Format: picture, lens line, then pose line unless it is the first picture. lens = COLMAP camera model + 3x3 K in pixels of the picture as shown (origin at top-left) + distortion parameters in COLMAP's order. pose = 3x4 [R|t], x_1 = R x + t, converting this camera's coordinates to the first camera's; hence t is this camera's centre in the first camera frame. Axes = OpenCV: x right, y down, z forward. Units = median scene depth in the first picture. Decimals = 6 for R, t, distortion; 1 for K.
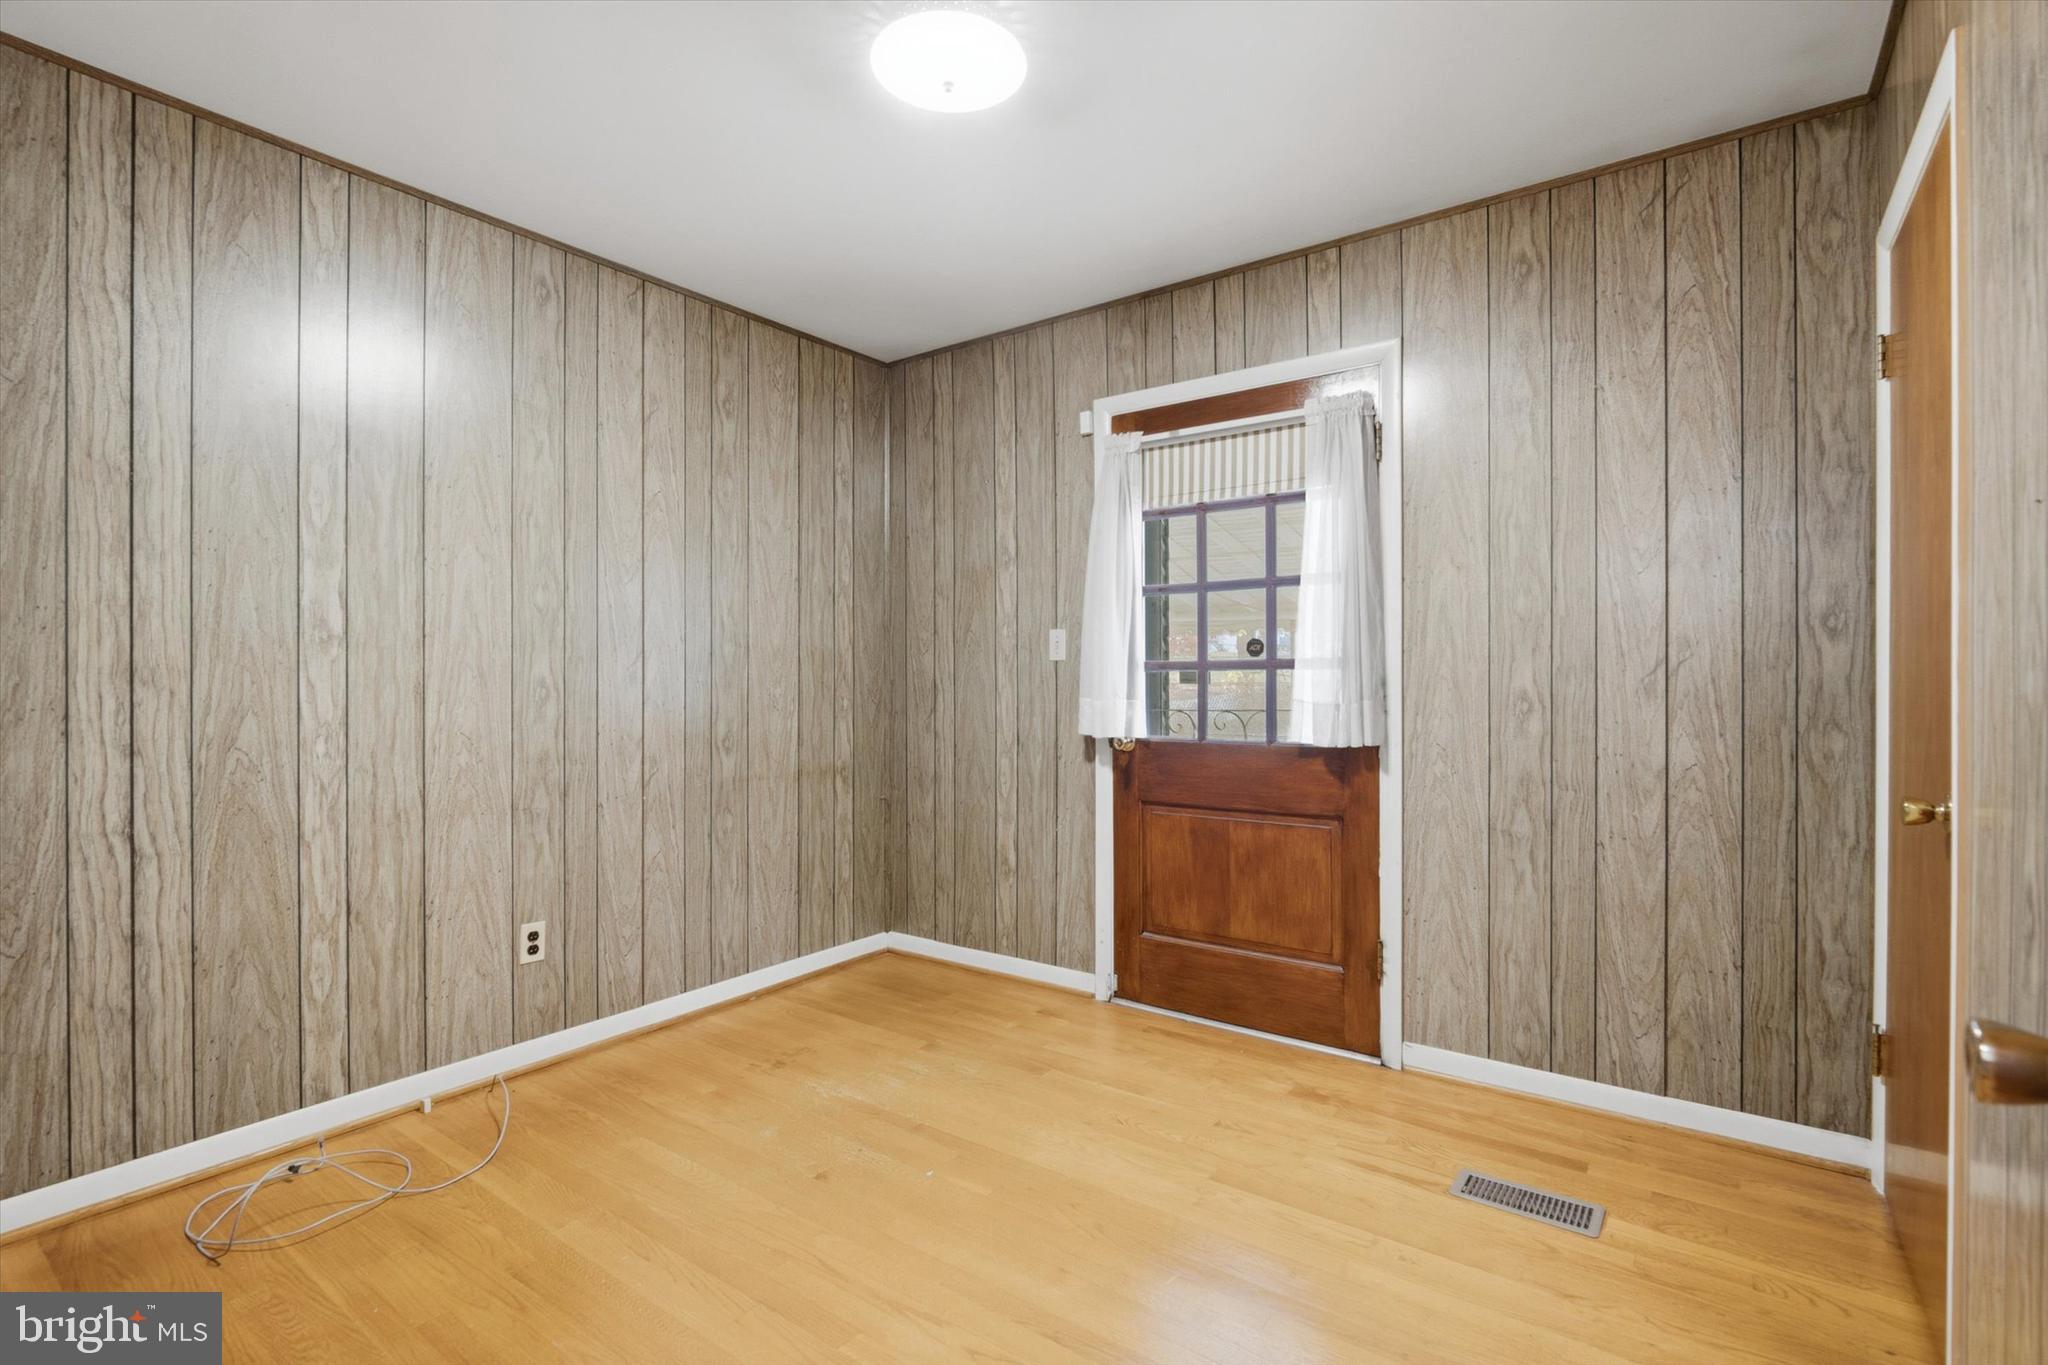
lens RADIAL K [[885.5, 0, 1024.6], [0, 885.5, 696.7], [0, 0, 1]] dist [-0.002123, -0.000549]
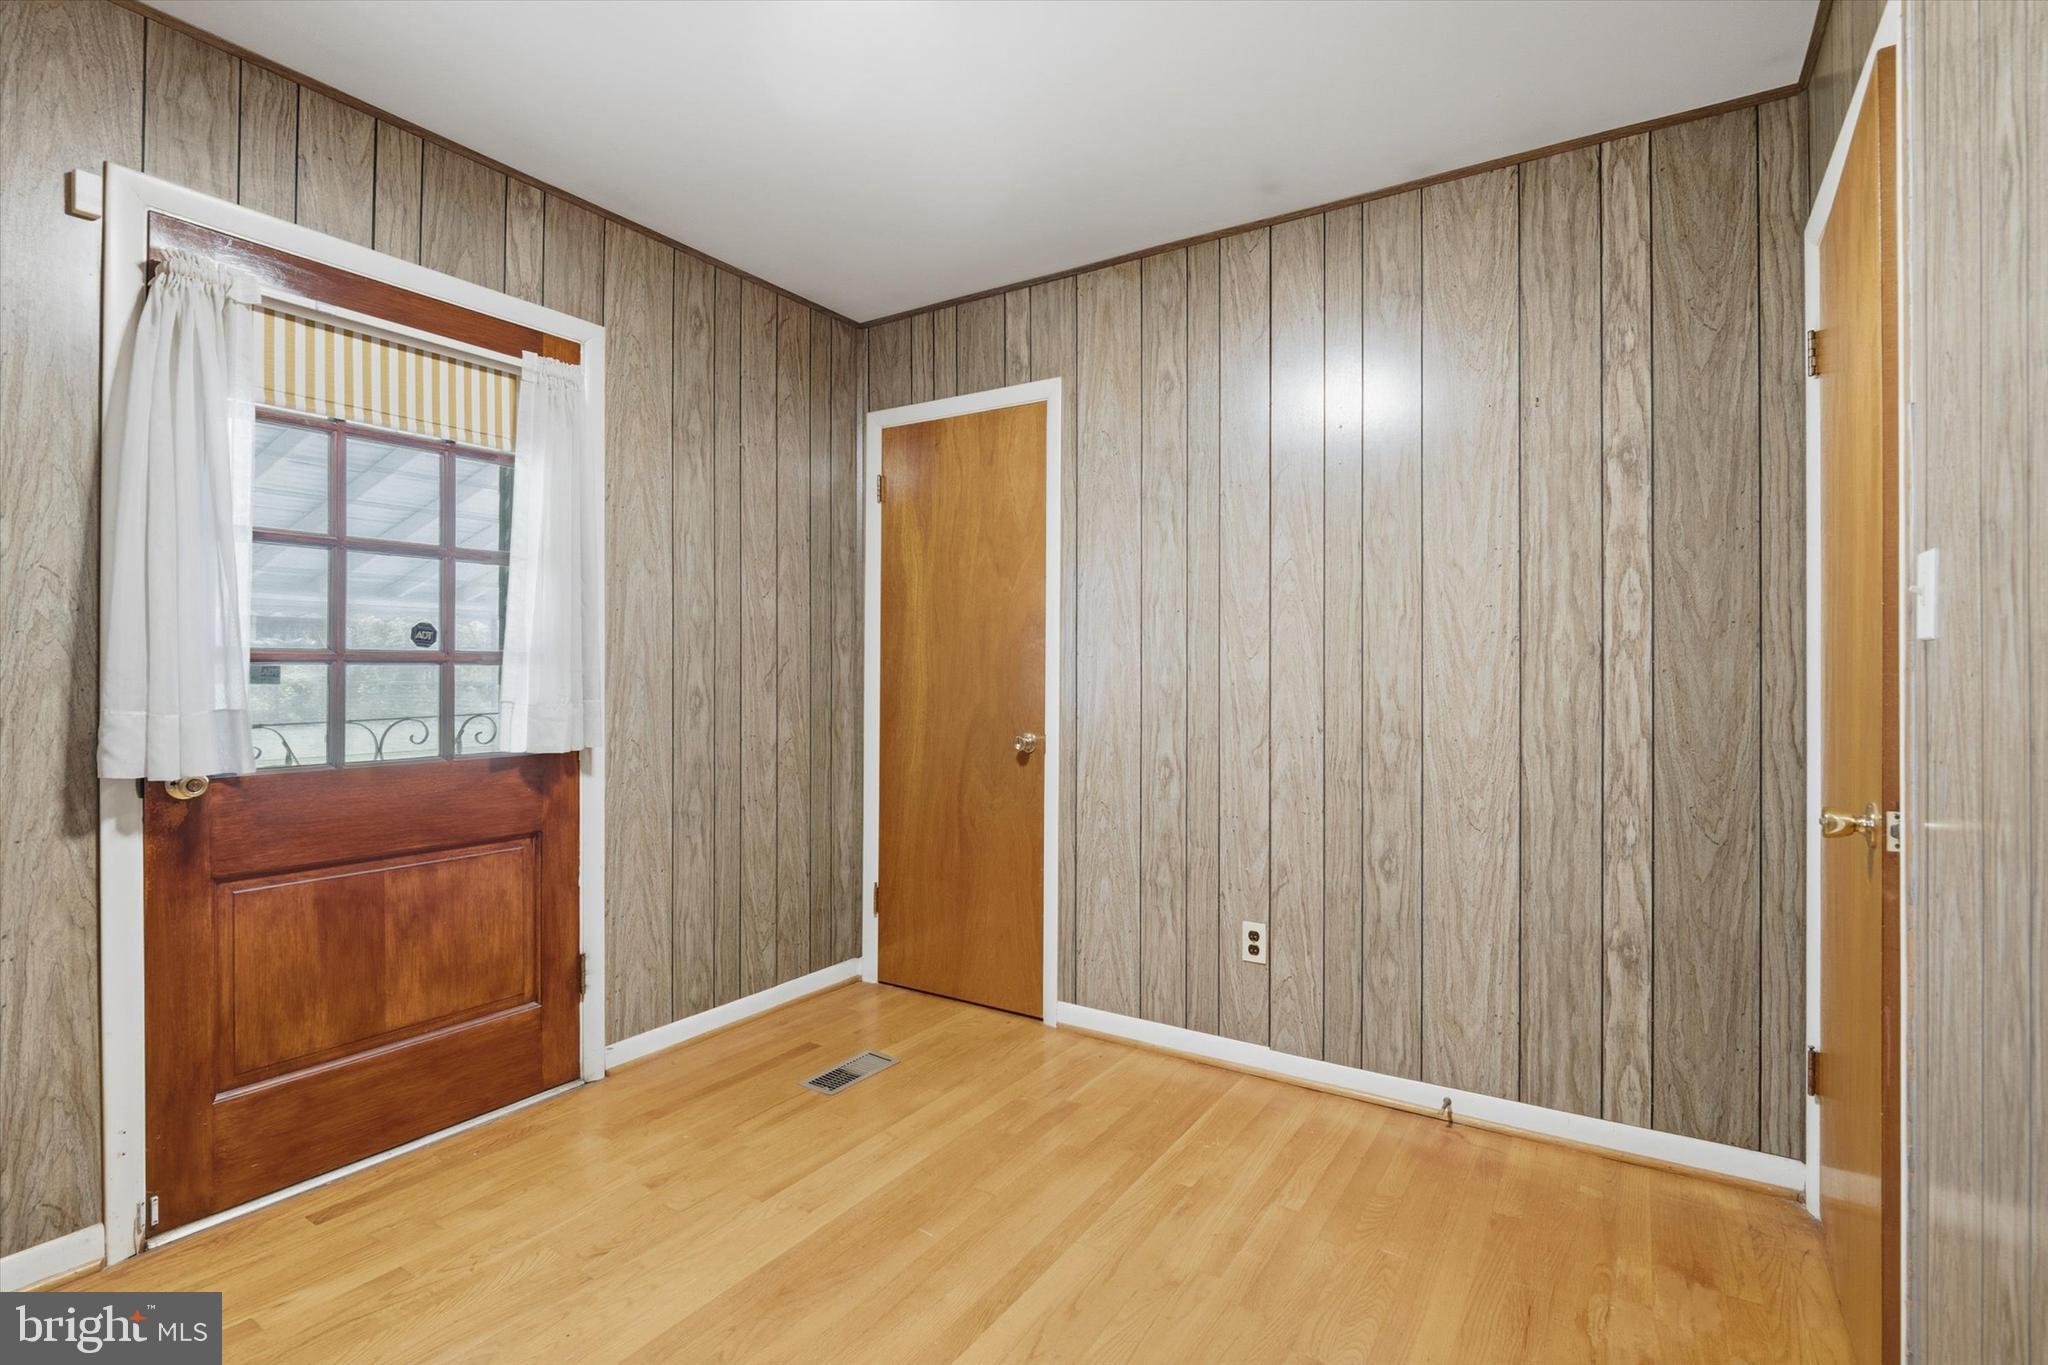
lens RADIAL K [[957.7, 0, 1026.3], [0, 957.7, 676.6], [0, 0, 1]] dist [-0.001963, -0.002001]
pose [[-0.023083, -0.004670, 0.999723, -0.619515], [0.009729, 0.999941, 0.004895, -0.020230], [-0.999686, 0.009839, -0.023037, 0.538387]]
